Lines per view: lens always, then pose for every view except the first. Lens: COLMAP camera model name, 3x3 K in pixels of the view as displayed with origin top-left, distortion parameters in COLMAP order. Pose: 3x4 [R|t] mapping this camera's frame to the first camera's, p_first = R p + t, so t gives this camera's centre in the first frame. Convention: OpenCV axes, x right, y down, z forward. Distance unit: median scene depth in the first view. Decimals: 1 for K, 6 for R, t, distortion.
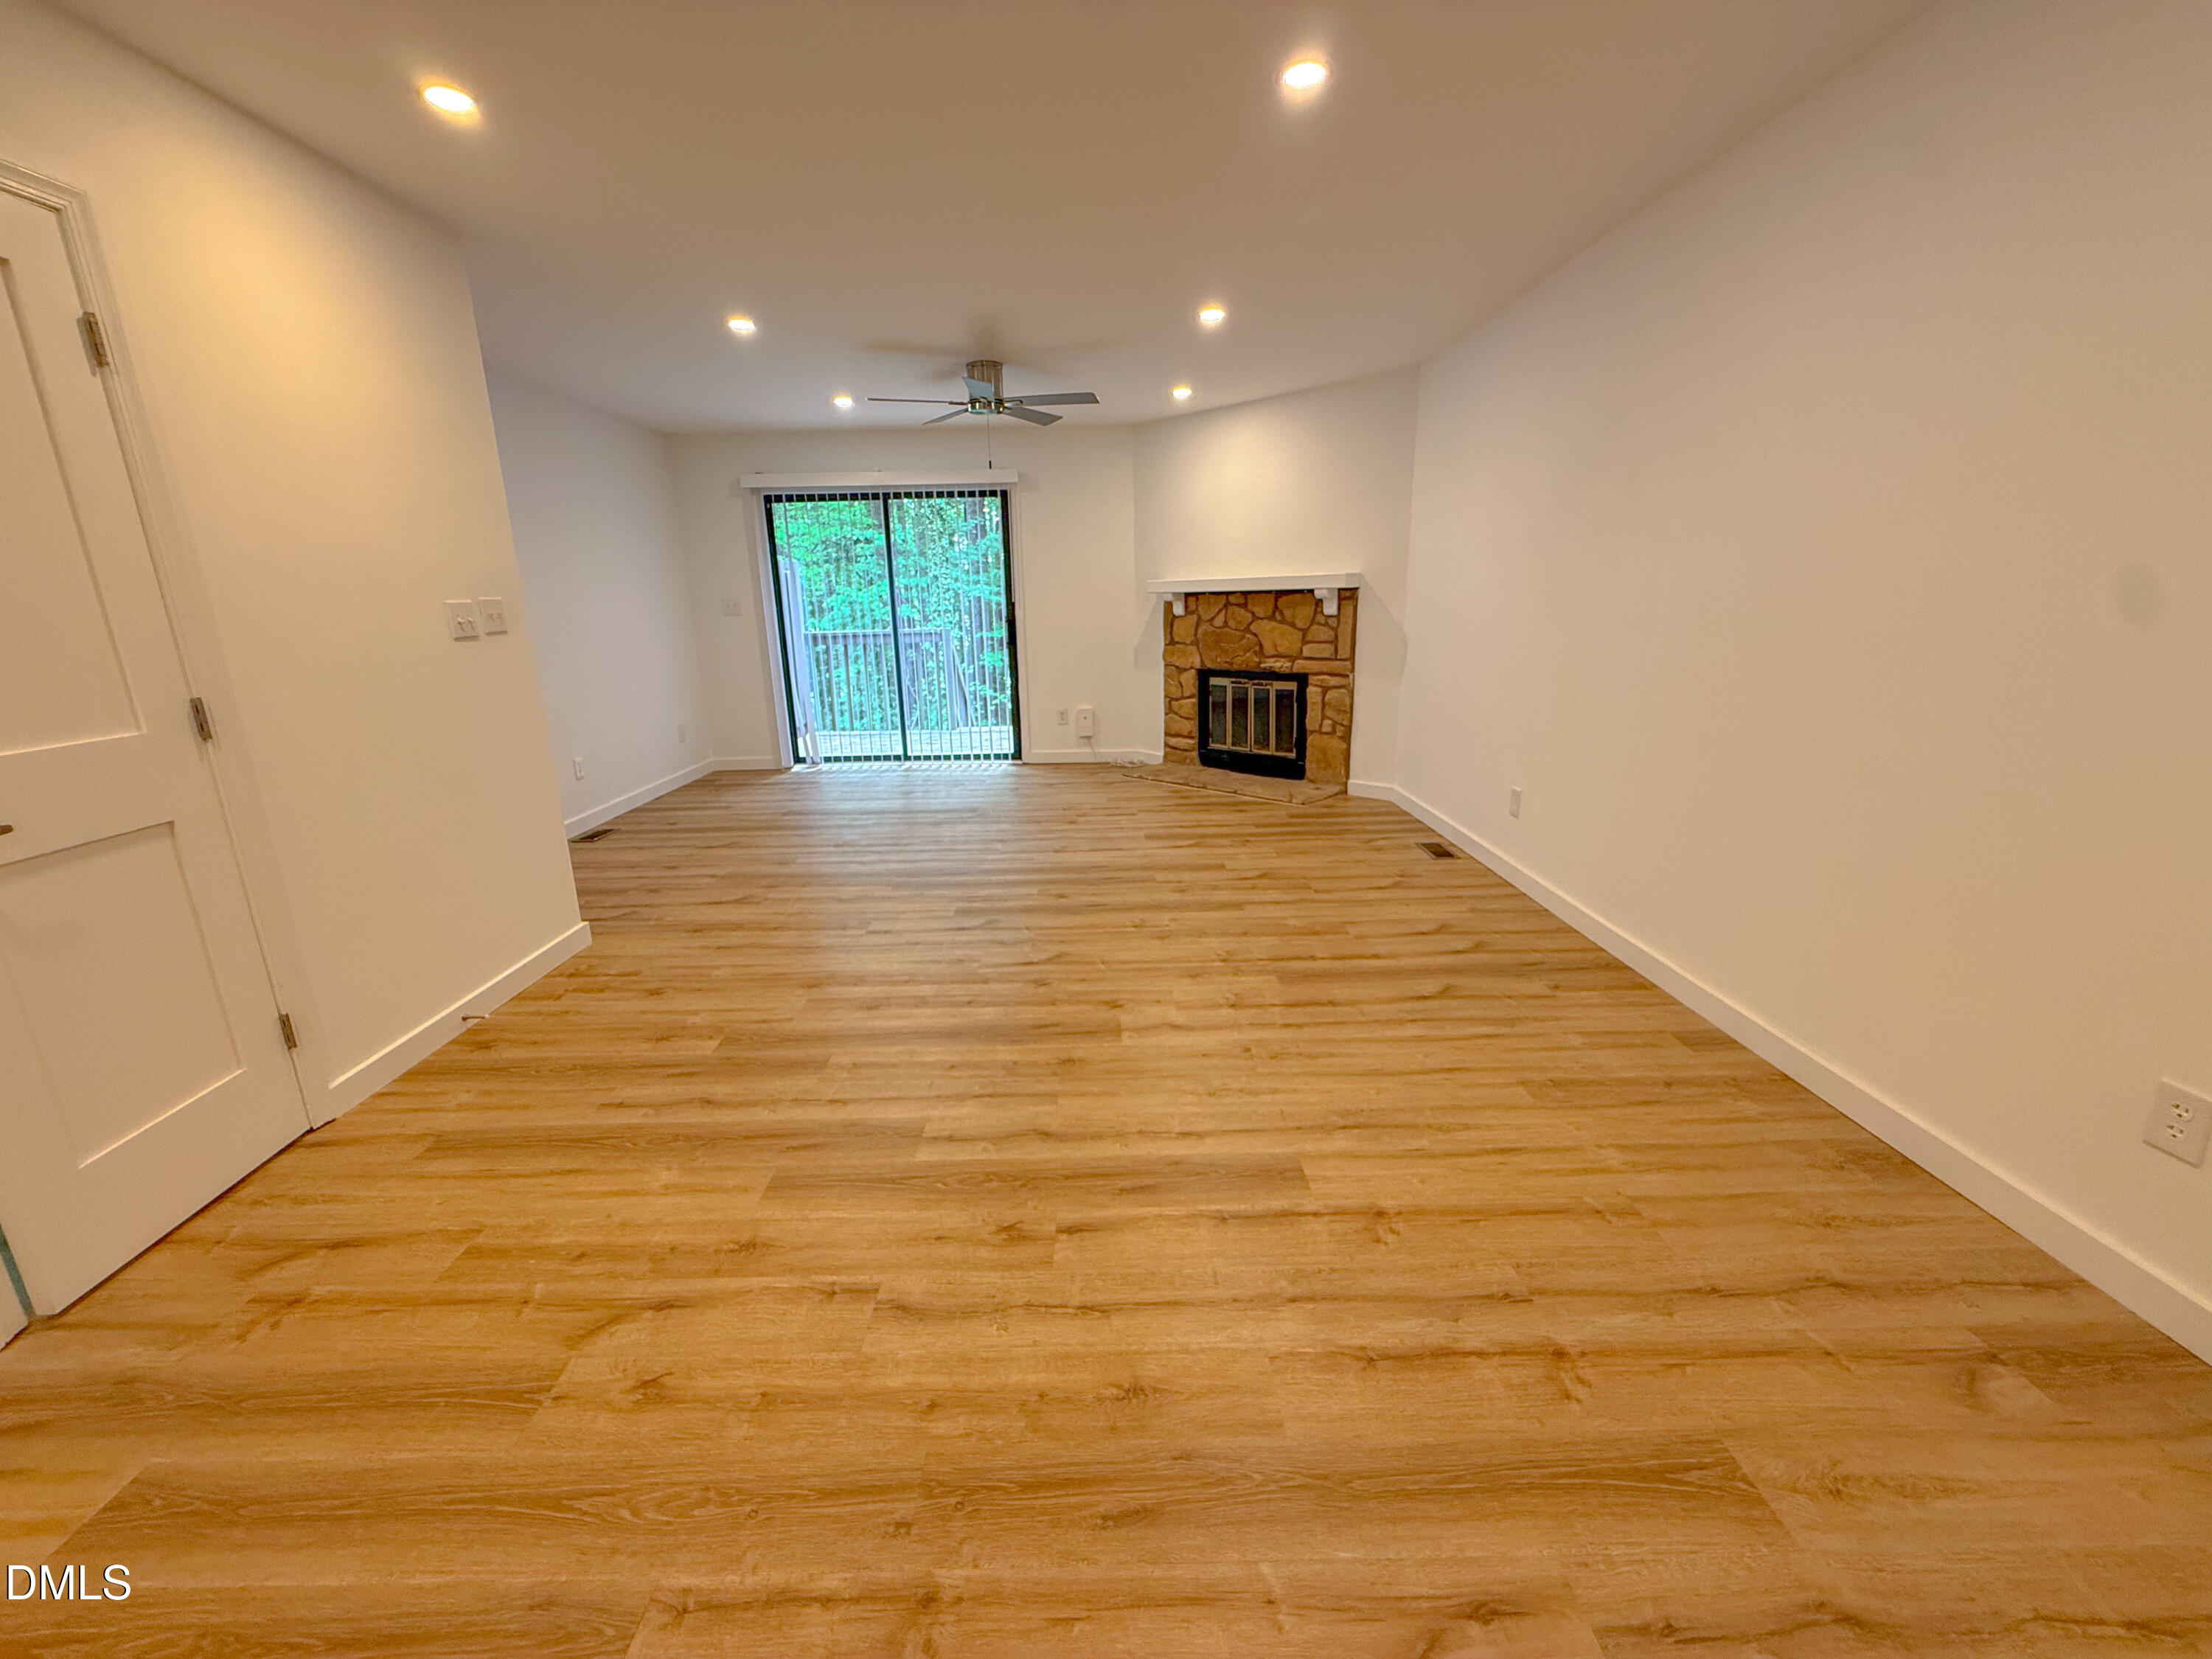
lens RADIAL K [[884.0, 0, 1097.5], [0, 884.0, 827.4], [0, 0, 1]] dist [-0.001061, 0.000996]
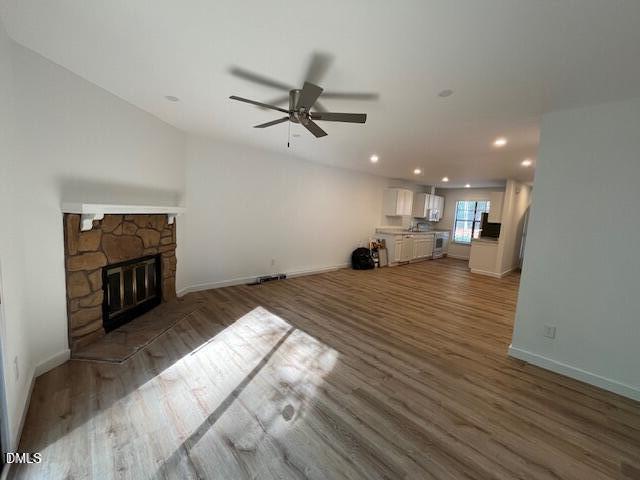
lens RADIAL K [[259.8, 0, 320.4], [0, 259.8, 240.9], [0, 0, 1]] dist [-0.006239, 0.001032]
pose [[-0.675619, -0.096287, 0.730936, -0.565038], [0.149932, 0.952772, 0.264095, -0.384021], [-0.721844, 0.288019, -0.629274, 1.401718]]
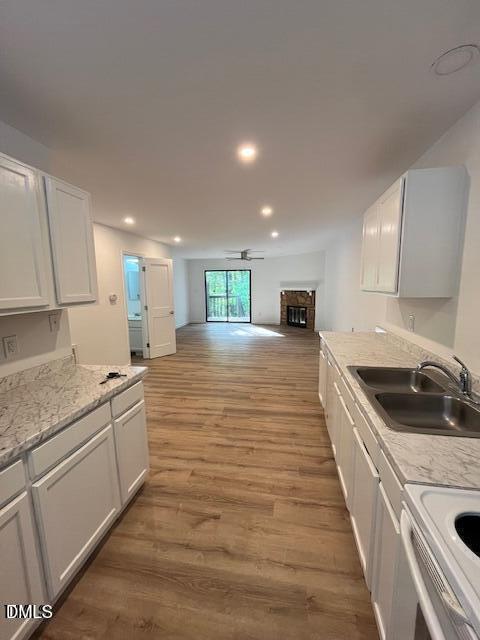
lens RADIAL K [[259.8, 0, 246.0], [0, 259.8, 320.1], [0, 0, 1]] dist [-0.006239, 0.001032]
pose [[0.985476, 0.036175, -0.165918, 0.185353], [-0.055158, 0.992258, -0.111269, 0.103750], [0.160608, 0.118805, 0.979842, -0.614226]]
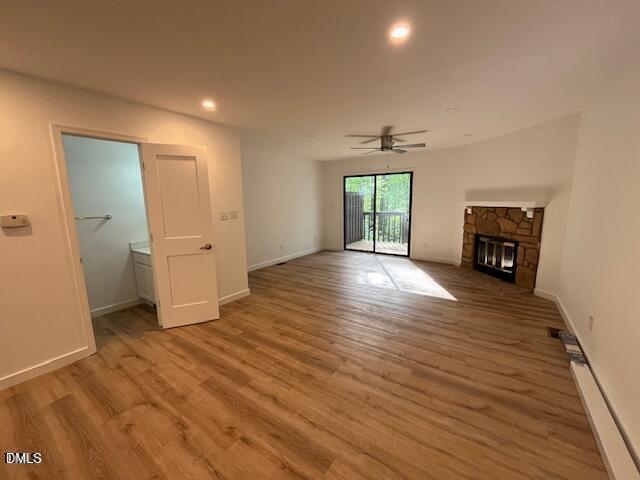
lens RADIAL K [[259.8, 0, 320.1], [0, 259.8, 240.6], [0, 0, 1]] dist [-0.006239, 0.001032]
pose [[0.819565, 0.100920, -0.564029, 0.243922], [-0.149241, 0.987988, -0.040078, -0.082647], [0.553209, 0.117023, 0.824782, 0.144679]]
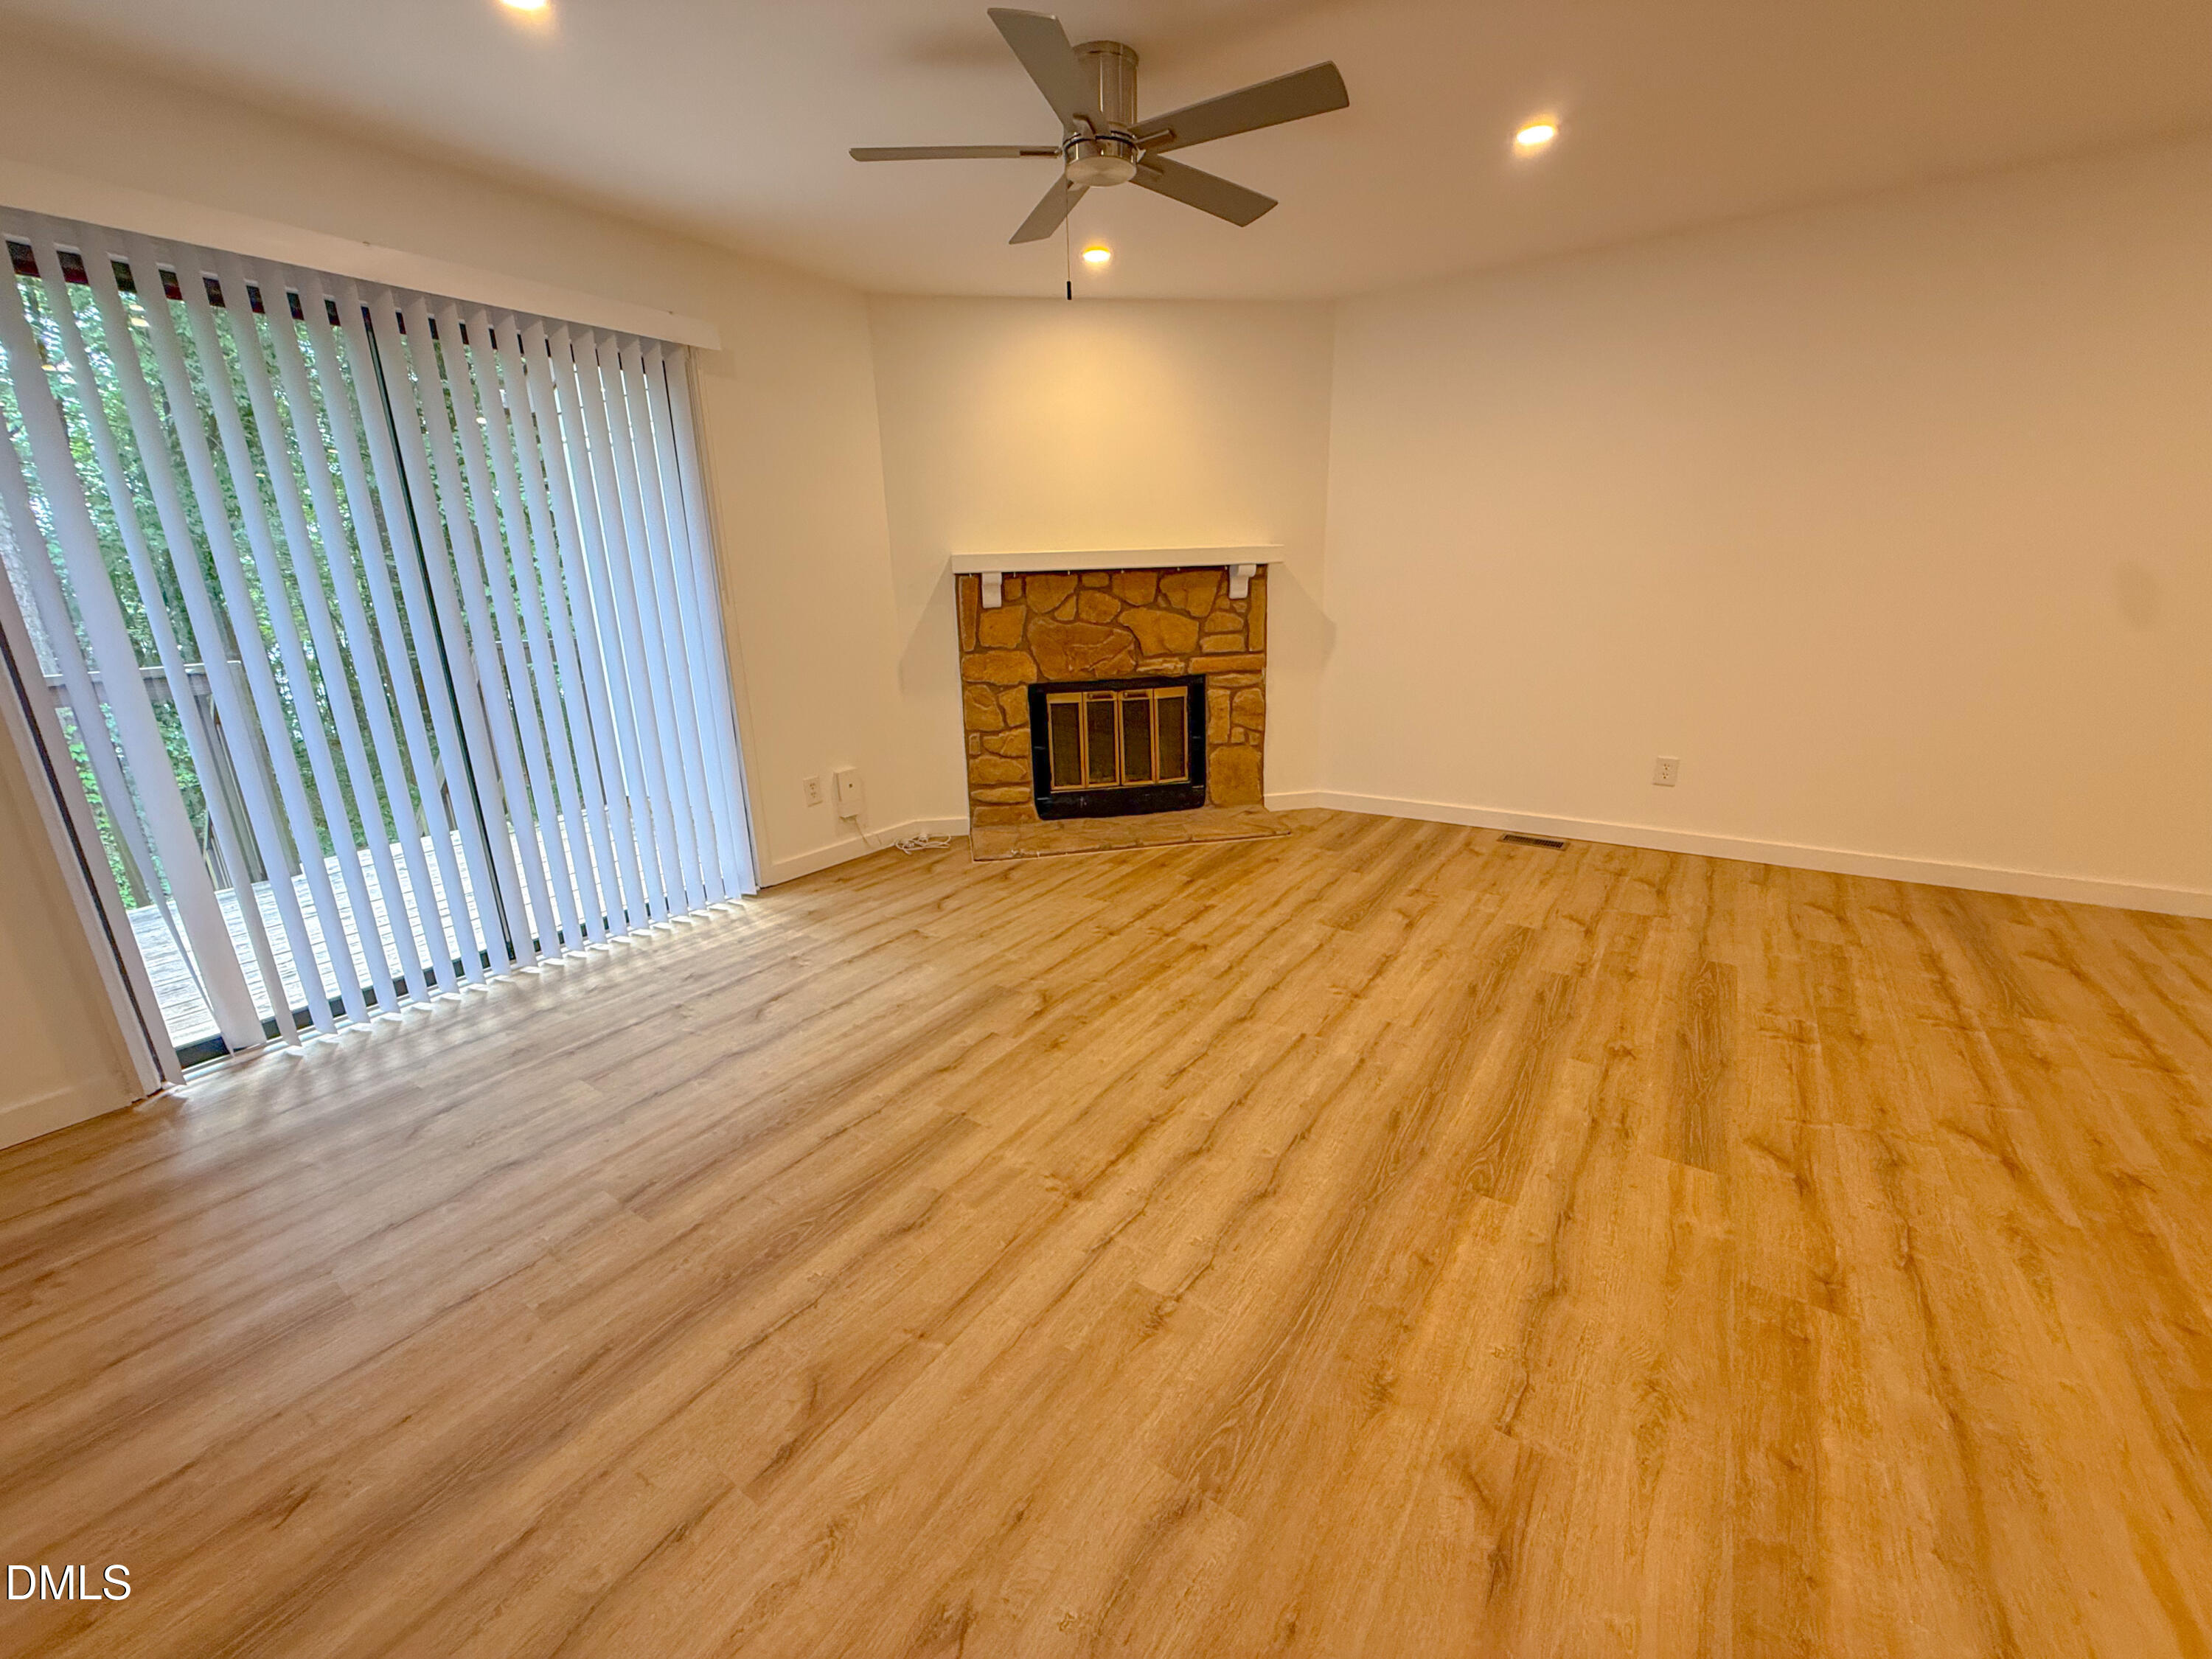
lens RADIAL K [[884.0, 0, 1099.2], [0, 884.0, 828.0], [0, 0, 1]] dist [-0.001061, 0.000996]
pose [[0.571126, -0.220645, 0.790652, -0.596350], [0.224206, 0.968503, 0.108323, -0.187363], [-0.789650, 0.115403, 0.602607, 0.782338]]
